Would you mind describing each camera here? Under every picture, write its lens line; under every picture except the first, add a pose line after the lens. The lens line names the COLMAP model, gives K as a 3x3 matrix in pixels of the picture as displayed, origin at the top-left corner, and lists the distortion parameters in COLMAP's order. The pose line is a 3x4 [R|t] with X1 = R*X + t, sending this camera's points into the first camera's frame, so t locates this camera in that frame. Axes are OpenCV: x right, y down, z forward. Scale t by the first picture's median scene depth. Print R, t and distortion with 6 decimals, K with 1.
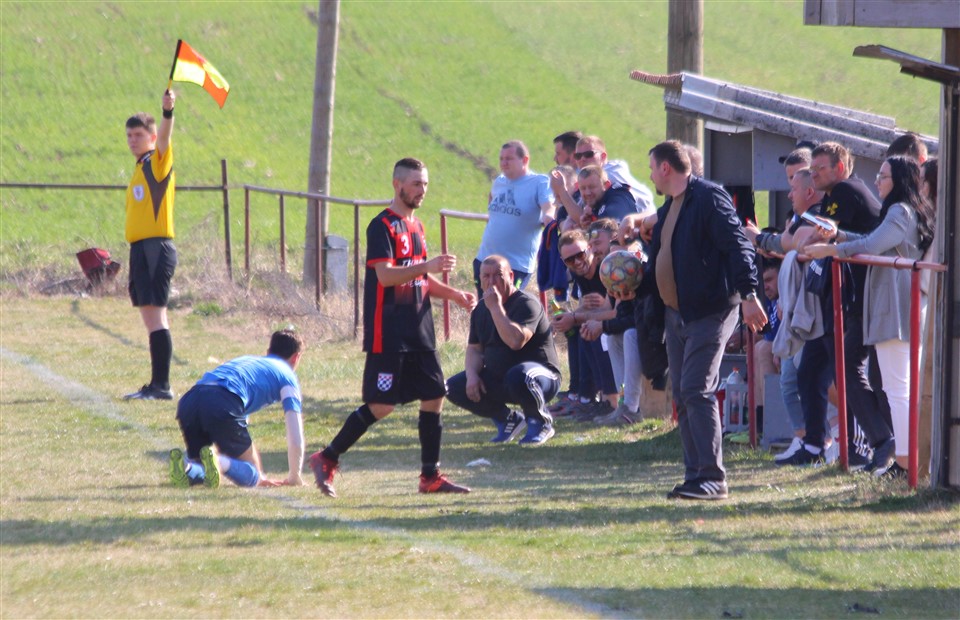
lens RADIAL K [[3729.7, 0, 480.8], [0, 3729.7, 310.5], [0, 0, 1]] dist [0.107698, 0.000000]
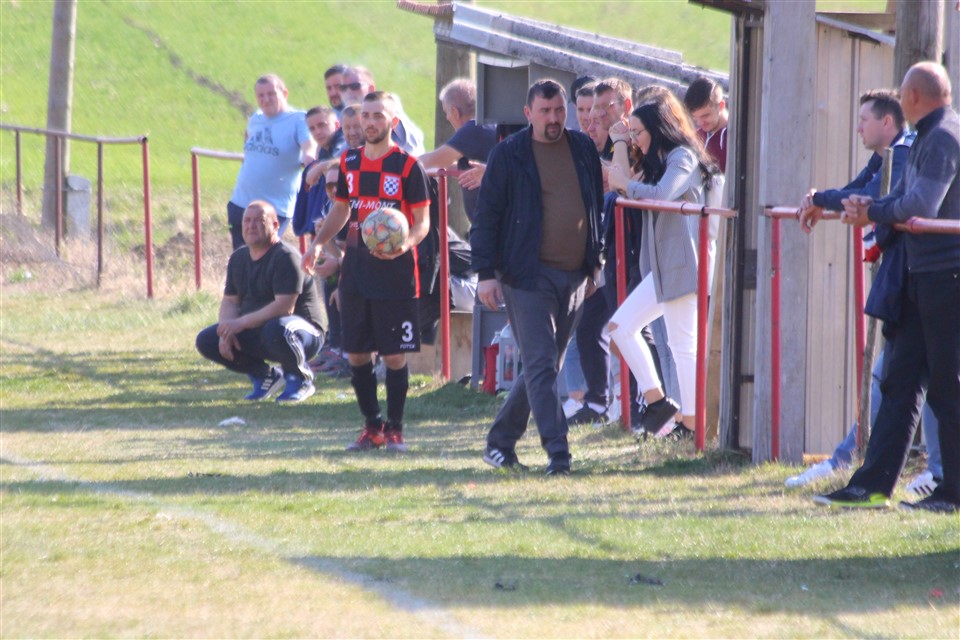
lens RADIAL K [[3581.9, 0, 491.6], [0, 3581.9, 389.3], [0, 0, 1]] dist [0.807186, 0.000000]
pose [[0.997766, 0.004572, 0.066646, 0.004117], [-0.006623, 0.999510, 0.030583, 0.004975], [-0.066473, -0.030956, 0.997308, 0.104043]]
